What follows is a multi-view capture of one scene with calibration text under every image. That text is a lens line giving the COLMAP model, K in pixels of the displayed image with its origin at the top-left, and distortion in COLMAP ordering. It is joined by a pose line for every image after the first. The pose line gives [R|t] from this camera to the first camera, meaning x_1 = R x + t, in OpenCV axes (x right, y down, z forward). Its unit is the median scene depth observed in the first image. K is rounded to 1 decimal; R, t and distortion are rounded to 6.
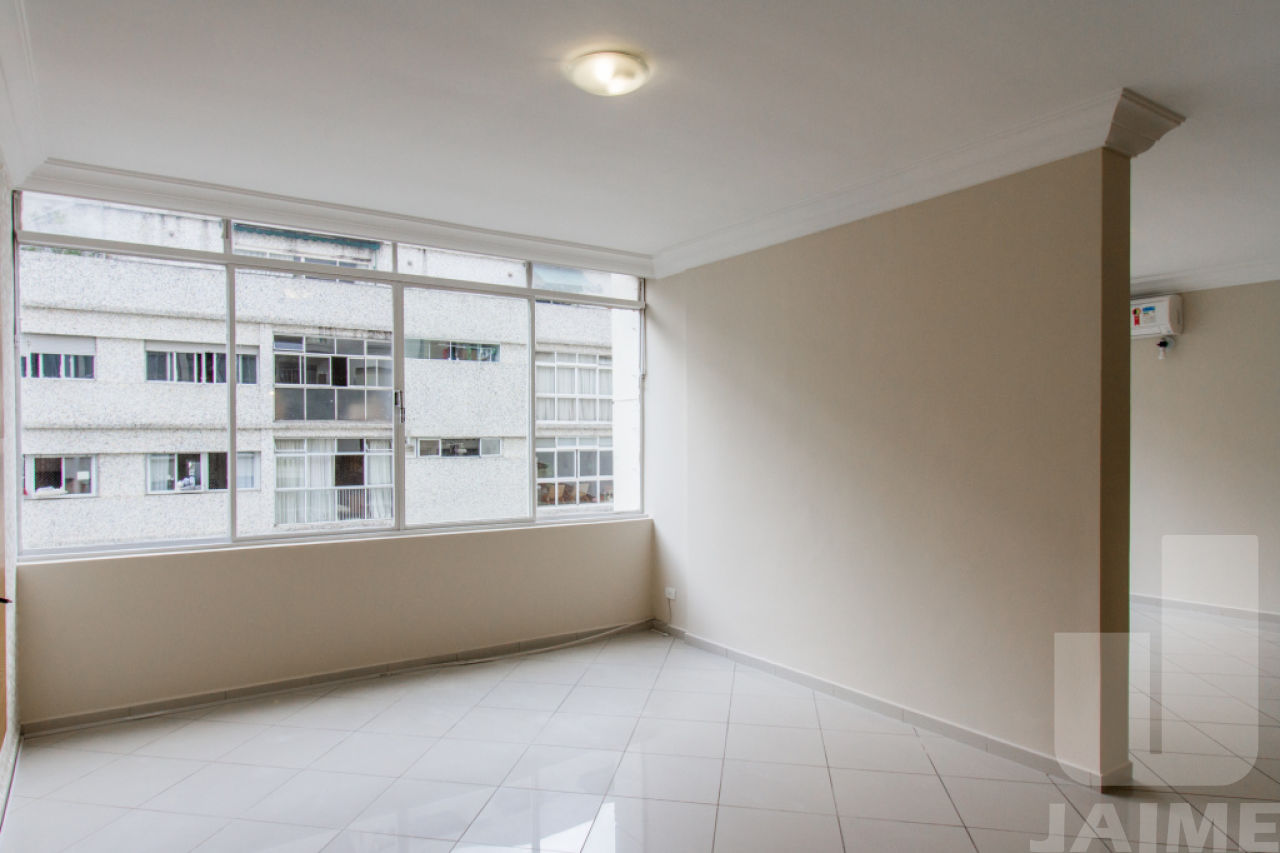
lens RADIAL K [[781.2, 0, 599.1], [0, 781.2, 446.9], [0, 0, 1]] dist [0.001294, -0.001029]
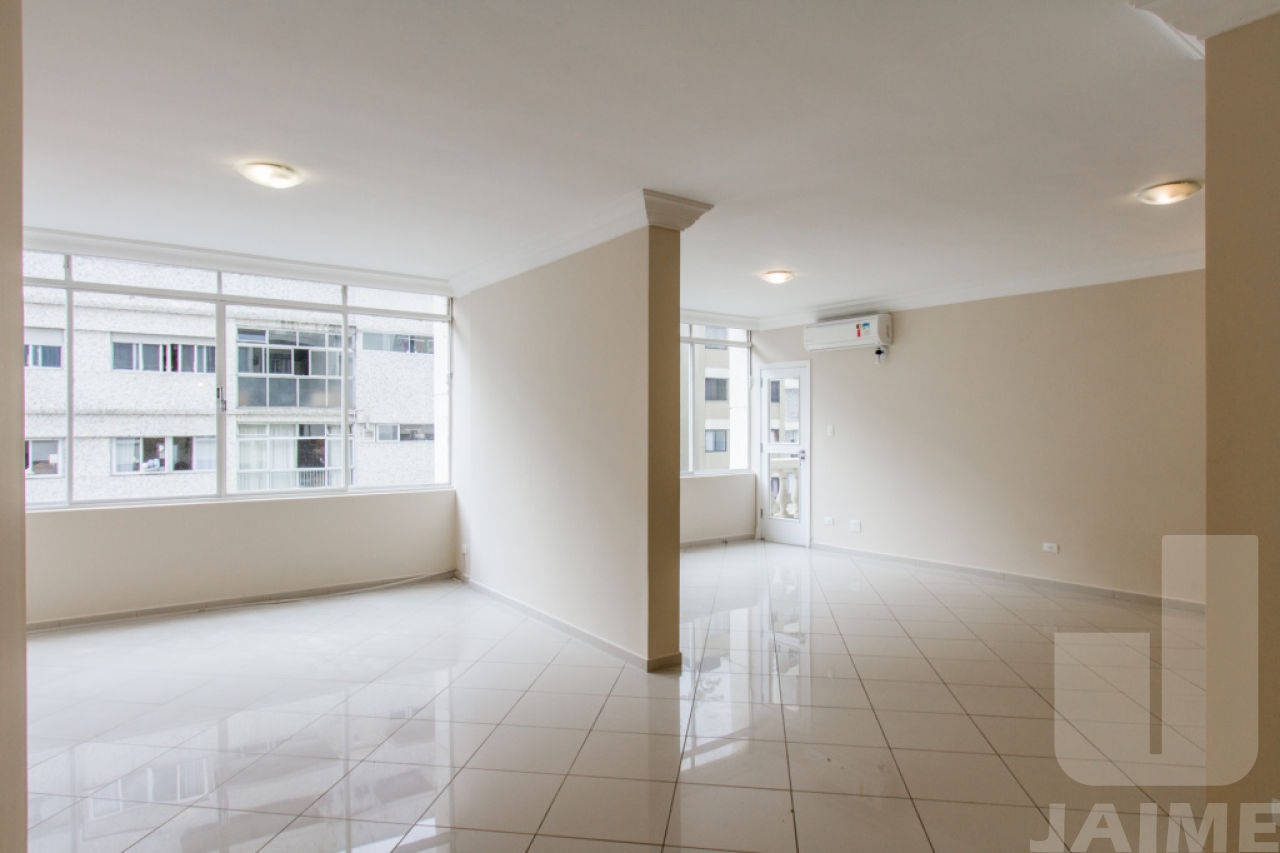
lens RADIAL K [[741.4, 0, 640.0], [0, 741.4, 426.5], [0, 0, 1]] dist [-0.002644, -0.002259]
pose [[0.998346, 0.003634, 0.057376, 0.080253], [-0.003135, 0.999956, -0.008787, 0.000293], [-0.057405, 0.008592, 0.998314, -0.054013]]
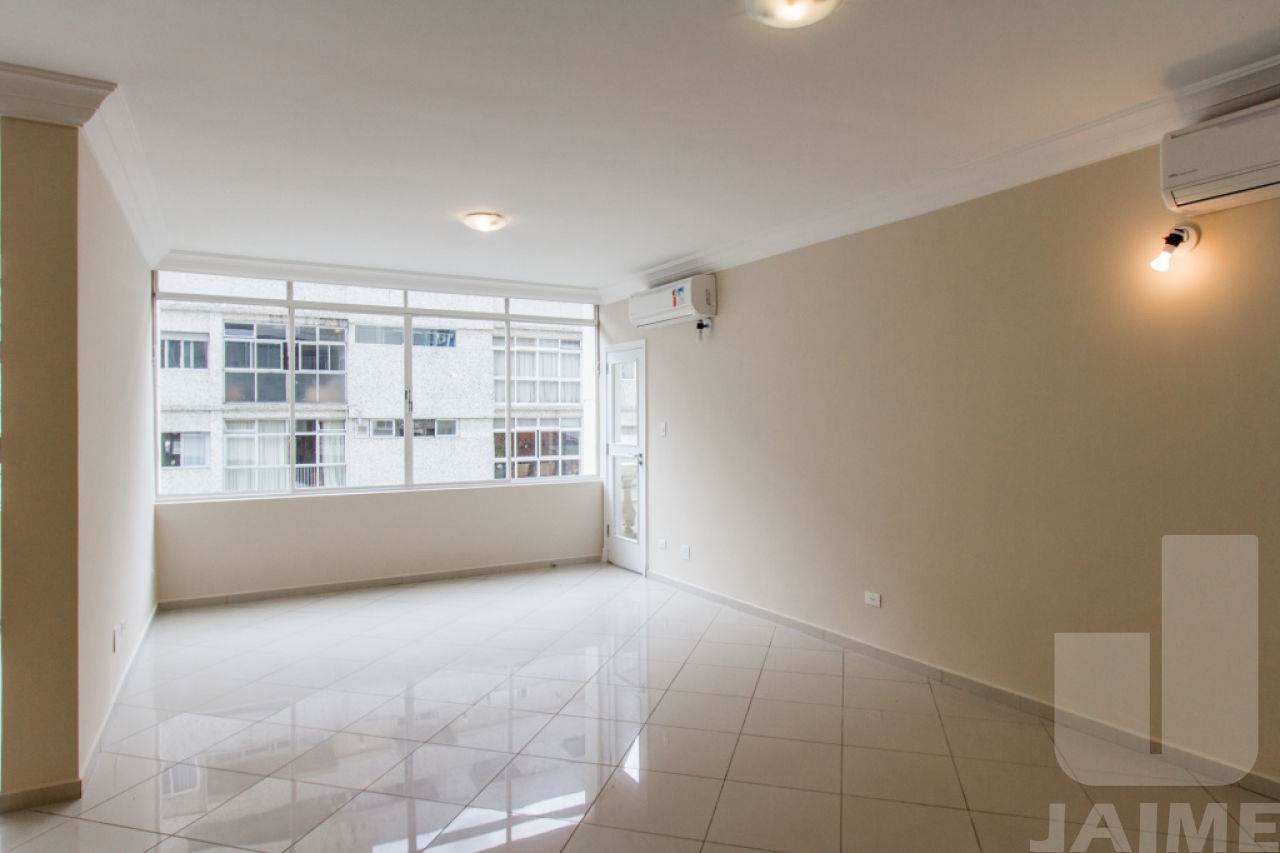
lens RADIAL K [[741.9, 0, 641.2], [0, 741.9, 419.6], [0, 0, 1]] dist [0.002174, -0.000303]
pose [[0.997930, 0.000809, -0.064310, 0.213594], [-0.001402, 0.999957, -0.009168, -0.002205], [0.064299, 0.009239, 0.997888, 0.024454]]
